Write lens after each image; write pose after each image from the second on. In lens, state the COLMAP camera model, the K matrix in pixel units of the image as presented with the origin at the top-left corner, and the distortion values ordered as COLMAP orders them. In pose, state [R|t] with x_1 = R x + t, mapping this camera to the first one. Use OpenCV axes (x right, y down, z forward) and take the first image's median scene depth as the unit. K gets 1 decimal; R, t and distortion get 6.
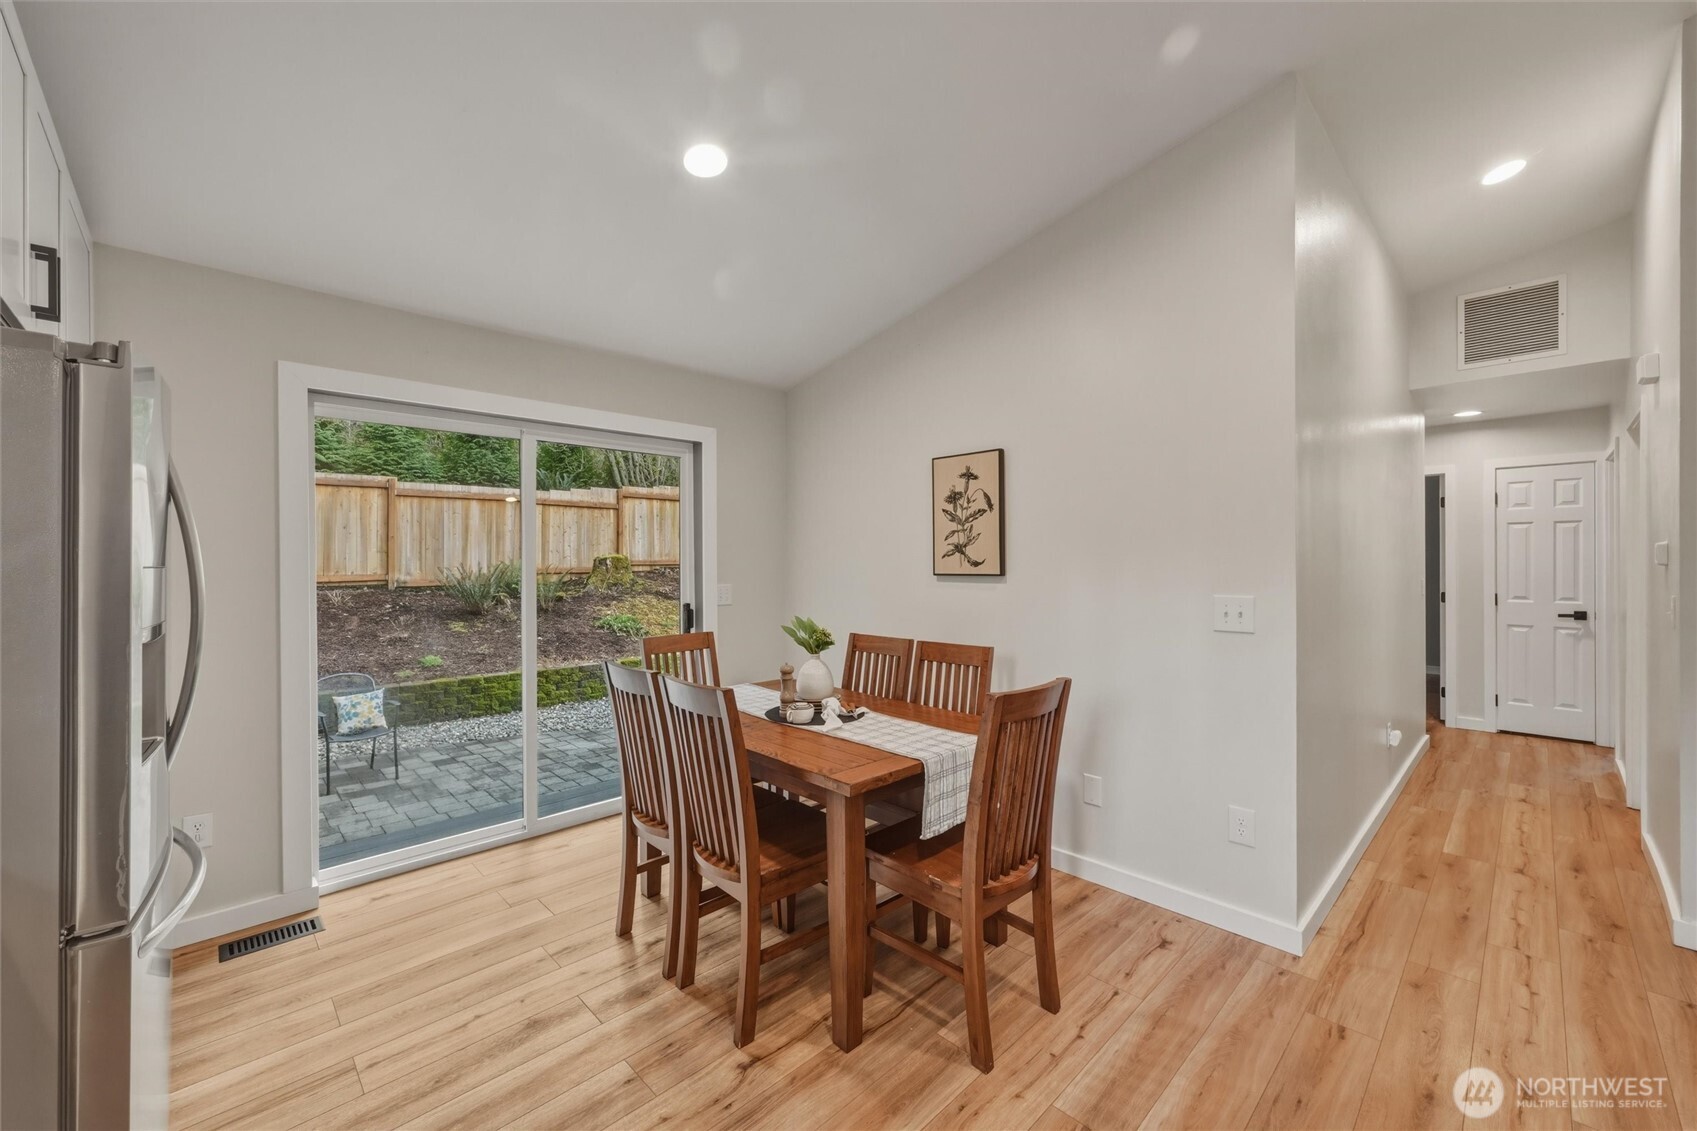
lens RADIAL K [[668.0, 0, 847.1], [0, 668.0, 568.3], [0, 0, 1]] dist [-0.000269, 0.000164]
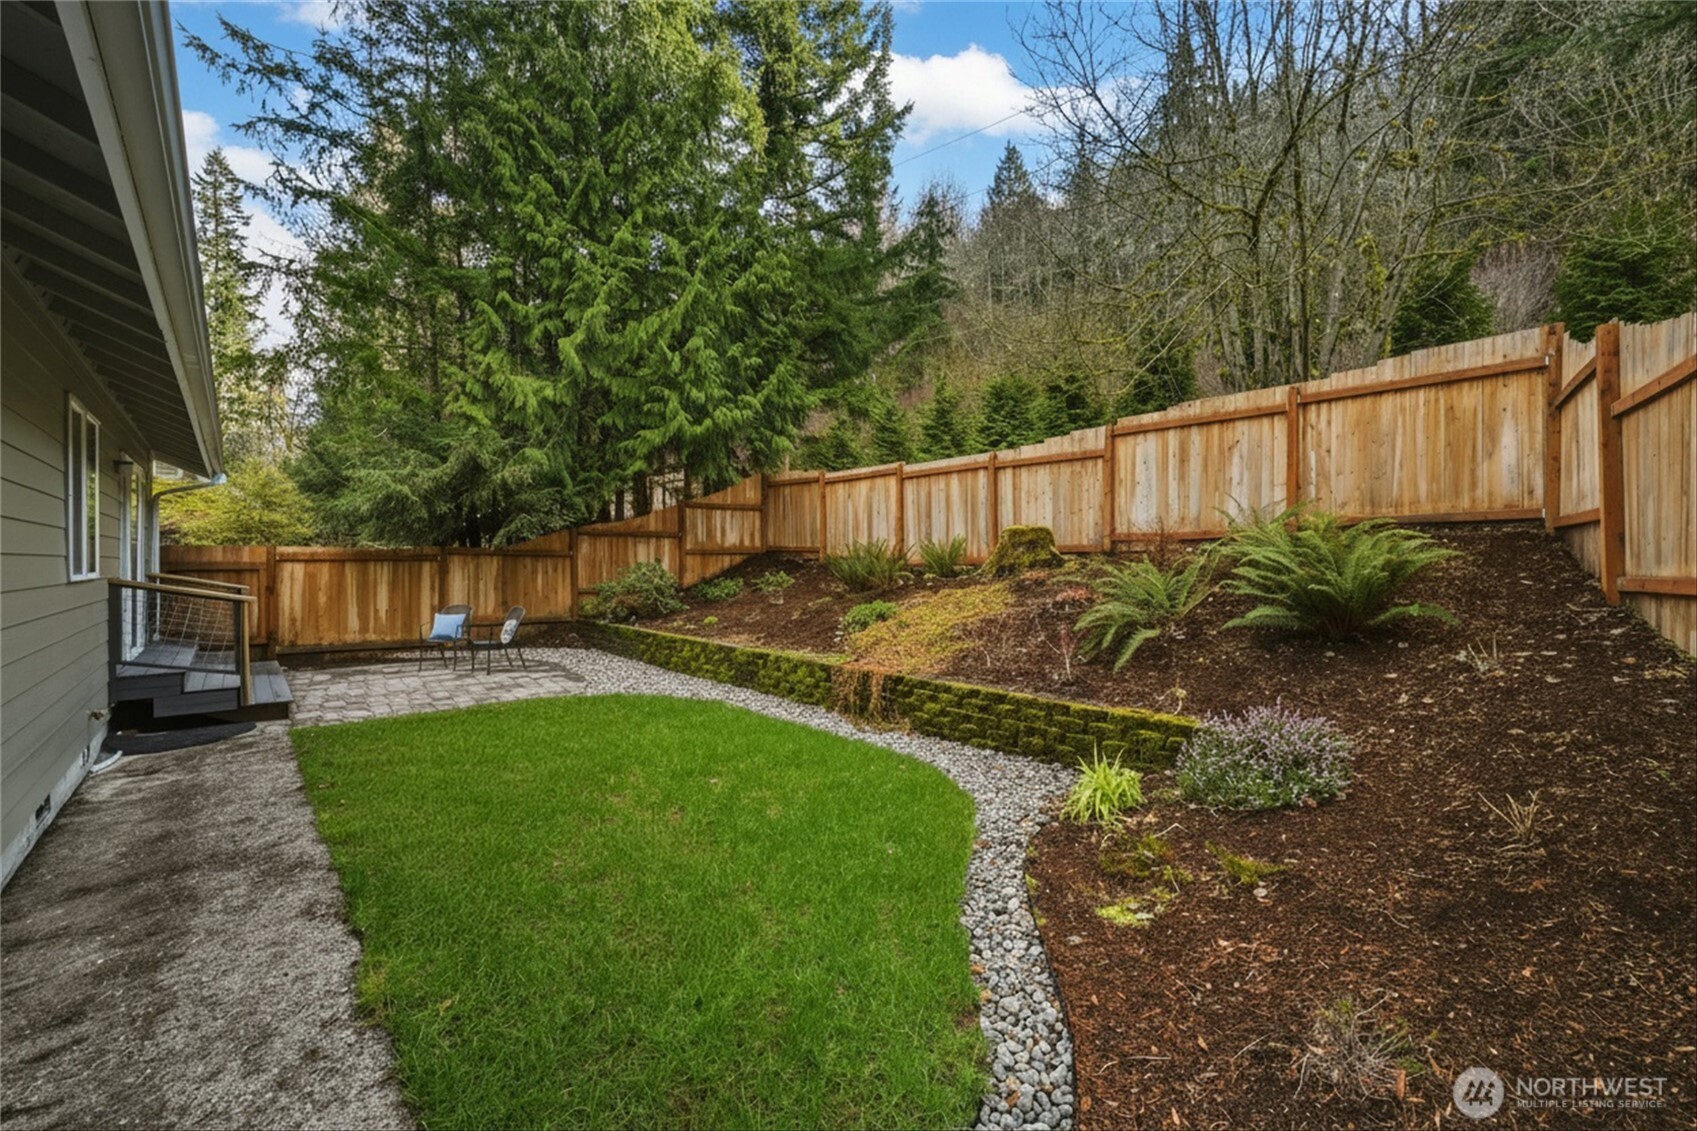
lens RADIAL K [[710.8, 0, 851.3], [0, 710.8, 567.3], [0, 0, 1]] dist [-0.000910, -0.000243]
pose [[-0.062850, 0.011555, -0.997956, 0.462345], [-0.011992, 0.999852, 0.012333, 0.018312], [0.997951, 0.012743, -0.062702, 0.993834]]
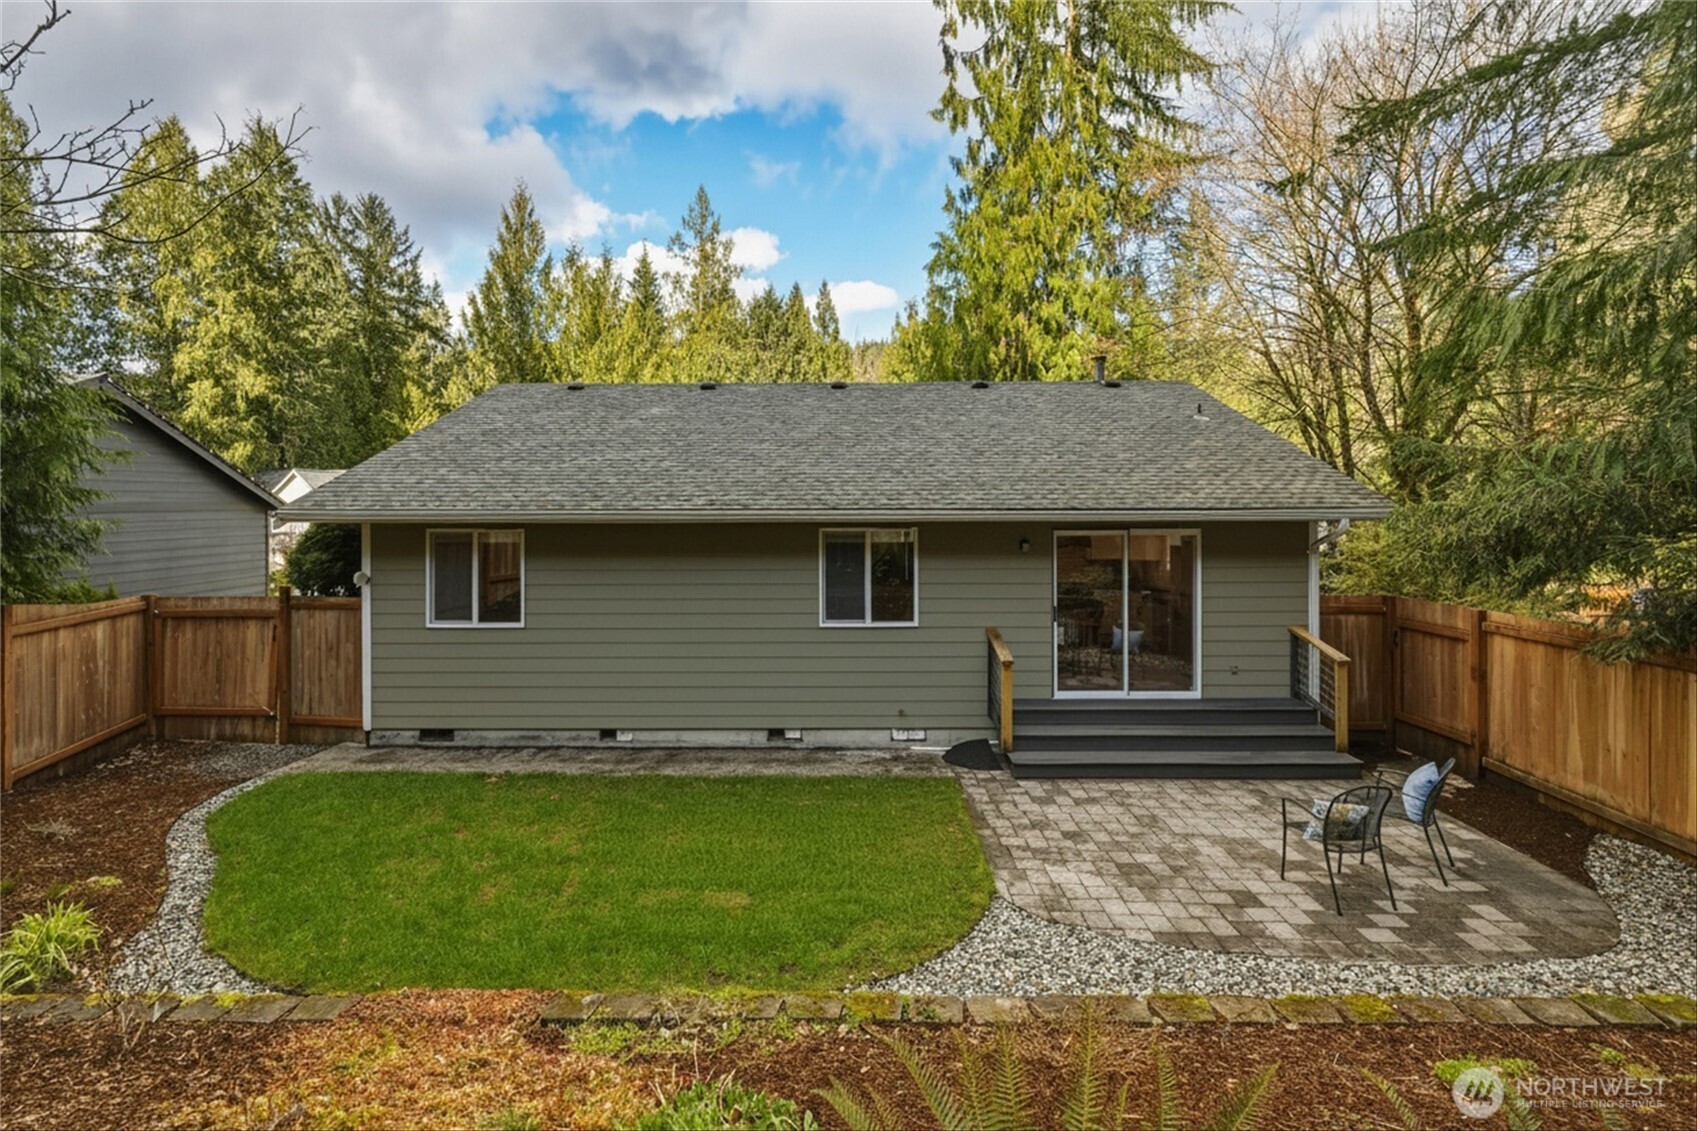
lens RADIAL K [[758.5, 0, 847.1], [0, 758.5, 501.7], [0, 0, 1]] dist [-0.000465, 0.000145]
pose [[-0.714416, 0.008953, 0.699663, -0.495557], [0.012536, 0.999921, 0.000004, -0.096372], [-0.699608, 0.008774, -0.714473, 1.082694]]
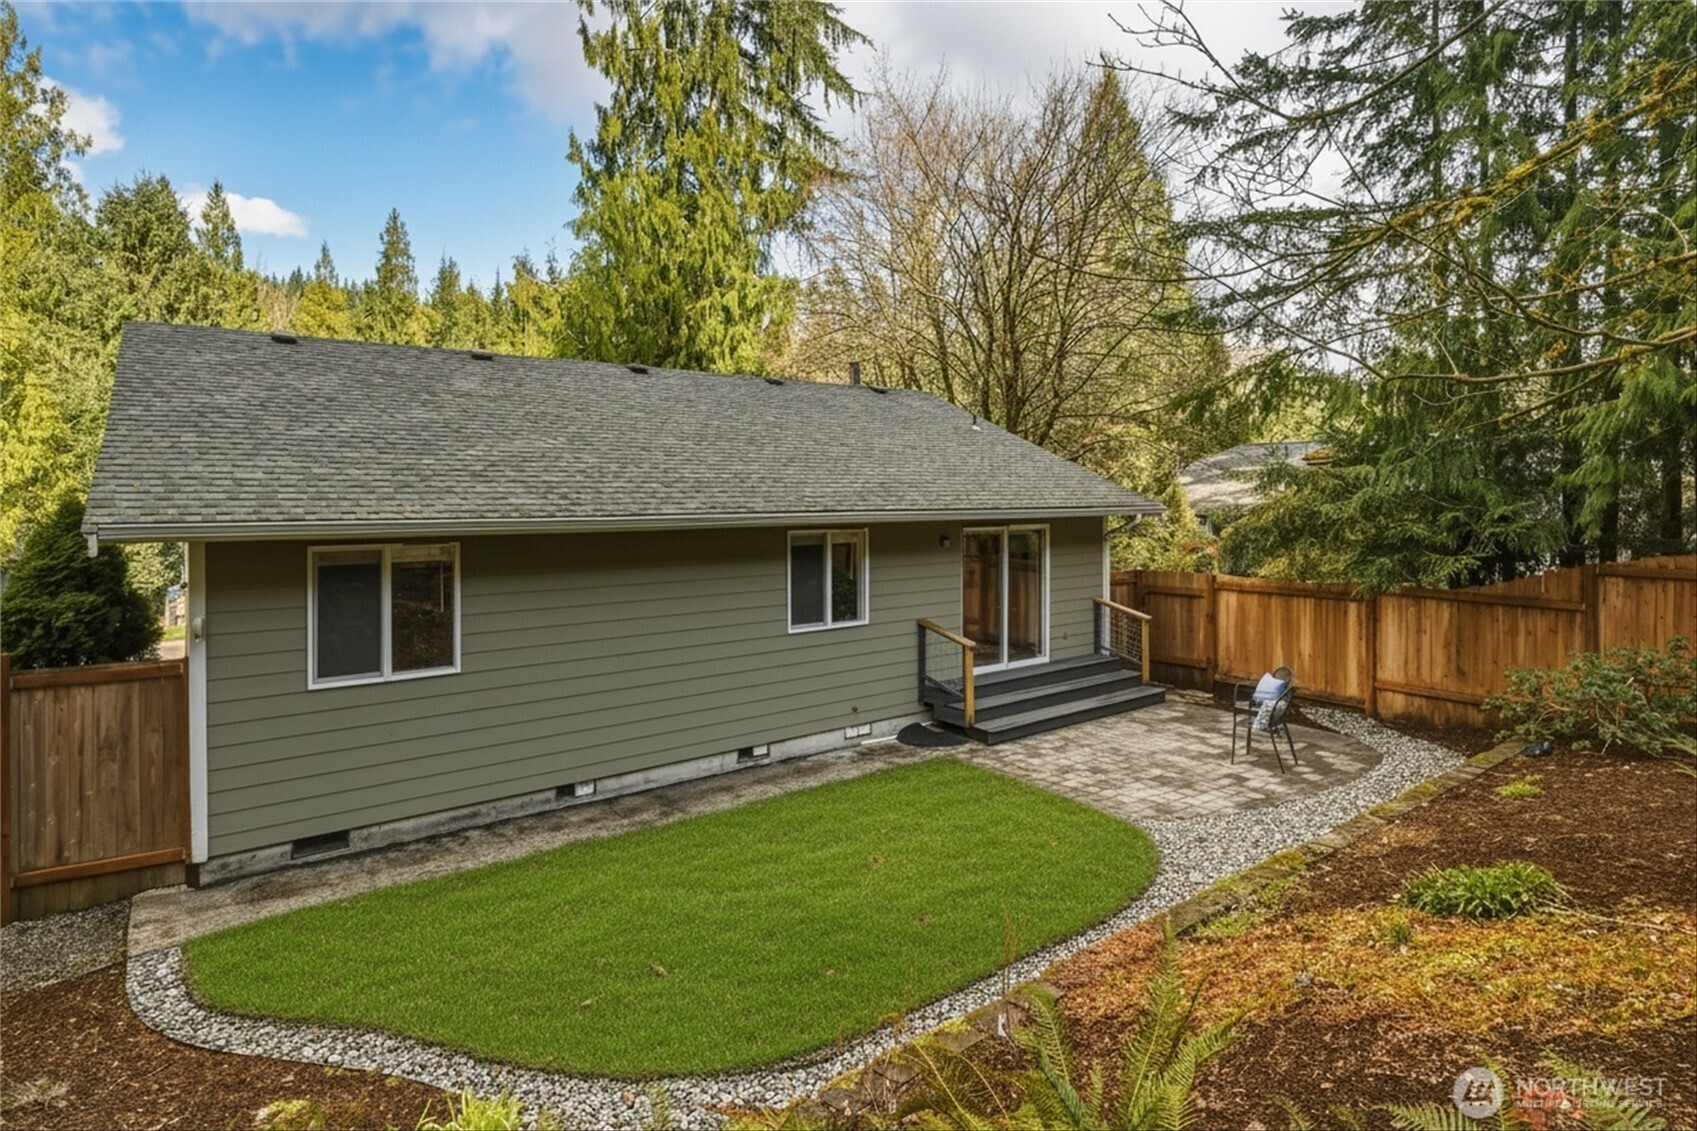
lens RADIAL K [[868.8, 0, 846.7], [0, 868.8, 493.6], [0, 0, 1]] dist [-0.000715, -0.000689]
pose [[-0.992276, 0.009864, 0.123660, -0.078723], [0.010700, 0.999924, 0.006096, -0.111405], [-0.123591, 0.007372, -0.992306, 1.402088]]
